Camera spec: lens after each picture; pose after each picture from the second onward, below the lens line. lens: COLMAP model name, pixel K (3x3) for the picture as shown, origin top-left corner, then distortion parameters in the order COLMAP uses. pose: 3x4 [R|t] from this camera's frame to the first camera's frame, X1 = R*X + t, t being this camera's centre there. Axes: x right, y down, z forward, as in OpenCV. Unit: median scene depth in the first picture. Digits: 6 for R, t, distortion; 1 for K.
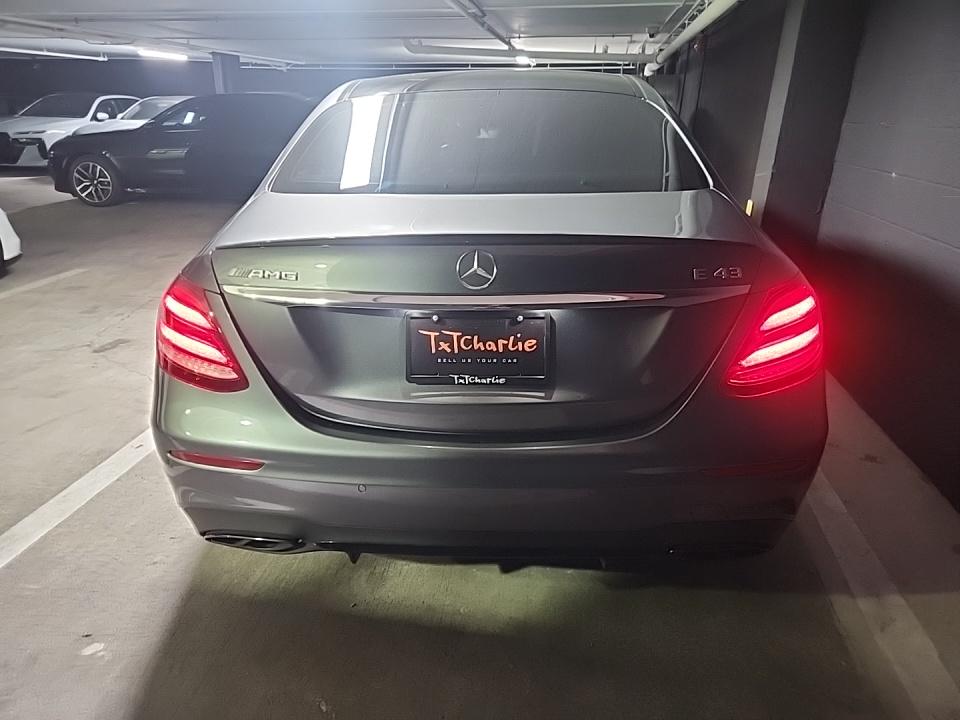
lens RADIAL K [[634.4, 0, 471.5], [0, 634.4, 352.7], [0, 0, 1]] dist [0.055572, -0.043036]
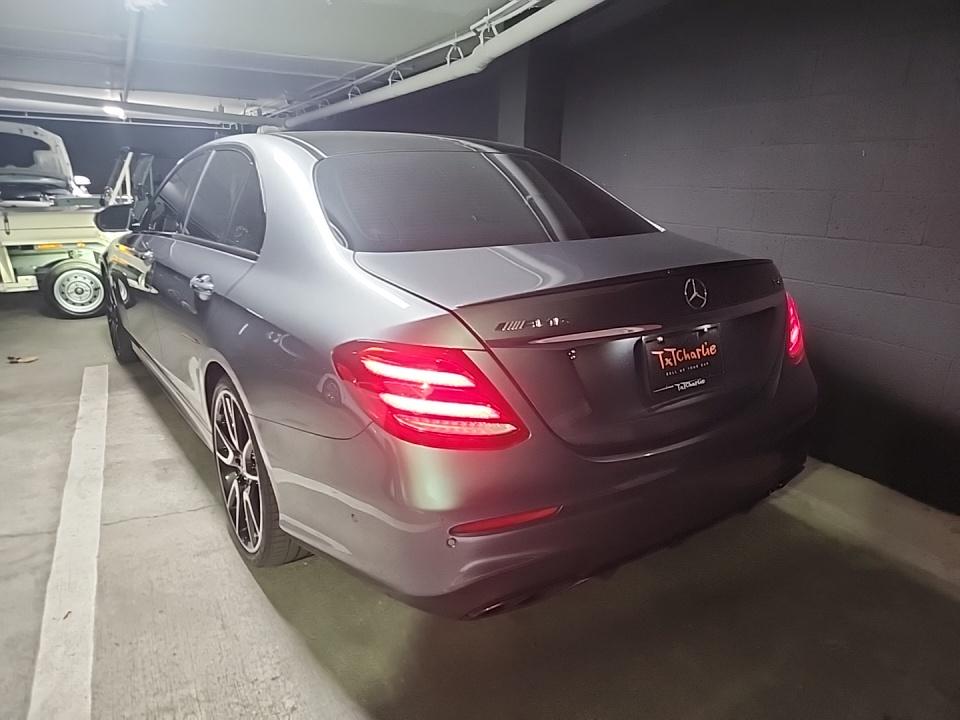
lens RADIAL K [[639.1, 0, 480.0], [0, 639.1, 360.0], [0, 0, 1]] dist [0.045972, -0.040055]
pose [[0.787029, -0.156666, 0.596692, -0.923828], [0.202482, 0.979235, -0.009966, -0.064615], [-0.582741, 0.128663, 0.802408, 0.215297]]
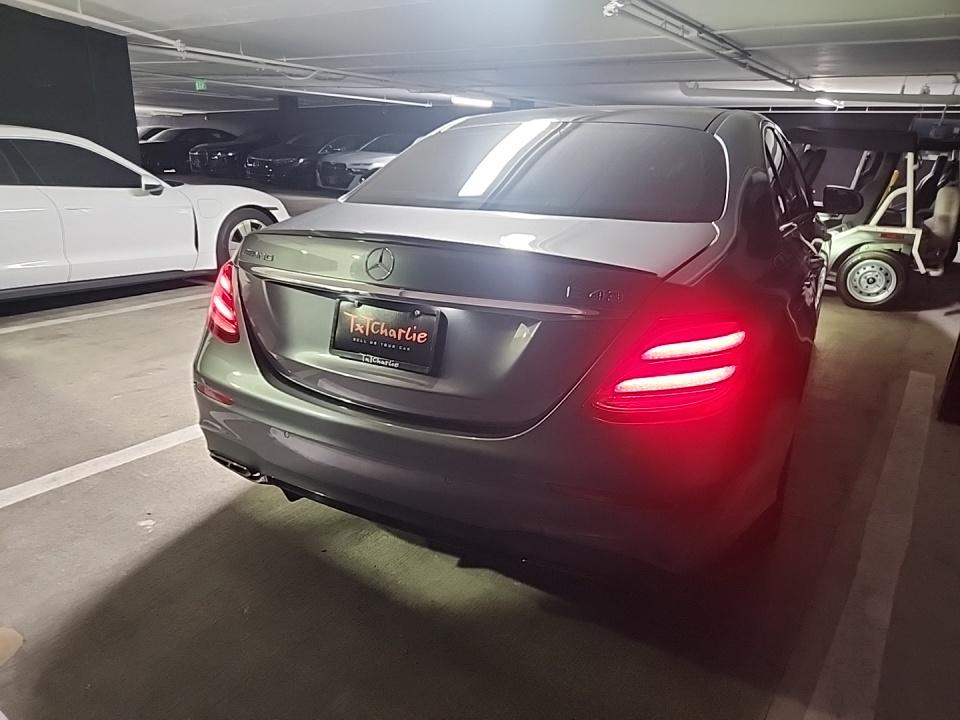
lens RADIAL K [[639.1, 0, 480.0], [0, 639.1, 360.0], [0, 0, 1]] dist [0.045972, -0.040055]
pose [[0.902883, 0.158096, -0.399760, 0.566728], [-0.178887, 0.983756, -0.014976, 0.022693], [0.390899, 0.085034, 0.916497, 0.012003]]
